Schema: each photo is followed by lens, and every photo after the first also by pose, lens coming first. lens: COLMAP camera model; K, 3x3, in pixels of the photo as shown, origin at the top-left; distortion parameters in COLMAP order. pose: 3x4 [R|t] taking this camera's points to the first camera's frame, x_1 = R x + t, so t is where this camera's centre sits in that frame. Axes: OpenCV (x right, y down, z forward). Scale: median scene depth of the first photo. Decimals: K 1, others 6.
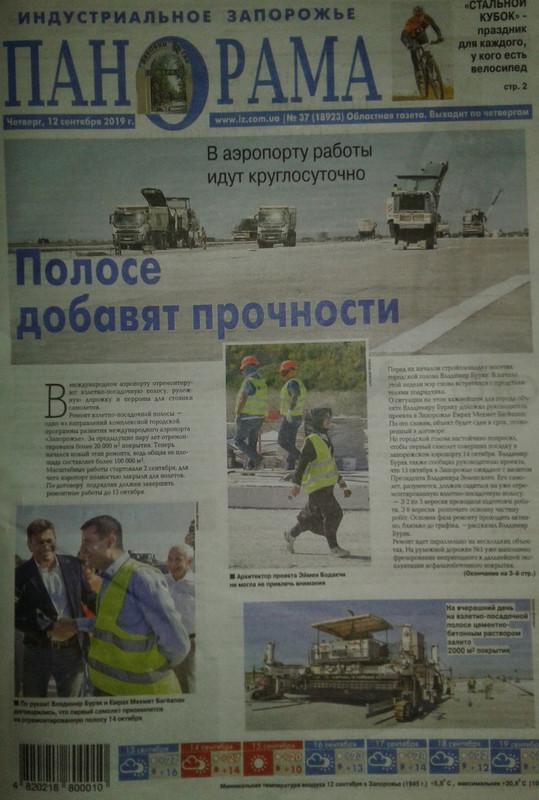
lens RADIAL K [[563.5, 0, 267.7], [0, 563.5, 395.0], [0, 0, 1]] dist [-0.012326, -0.006603]
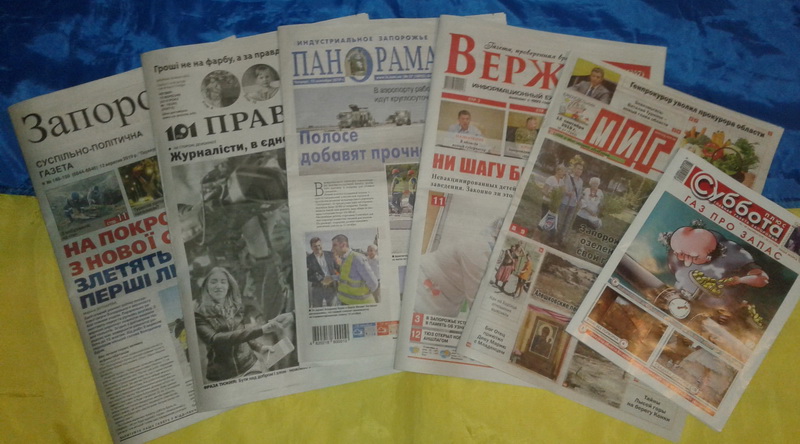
lens RADIAL K [[785.9, 0, 396.3], [0, 785.9, 221.2], [0, 0, 1]] dist [-0.008761, 0.000000]
pose [[0.995777, -0.042917, -0.081159, 0.248595], [0.053298, 0.990027, 0.130406, -0.296579], [0.074753, -0.134181, 0.988133, -2.506895]]
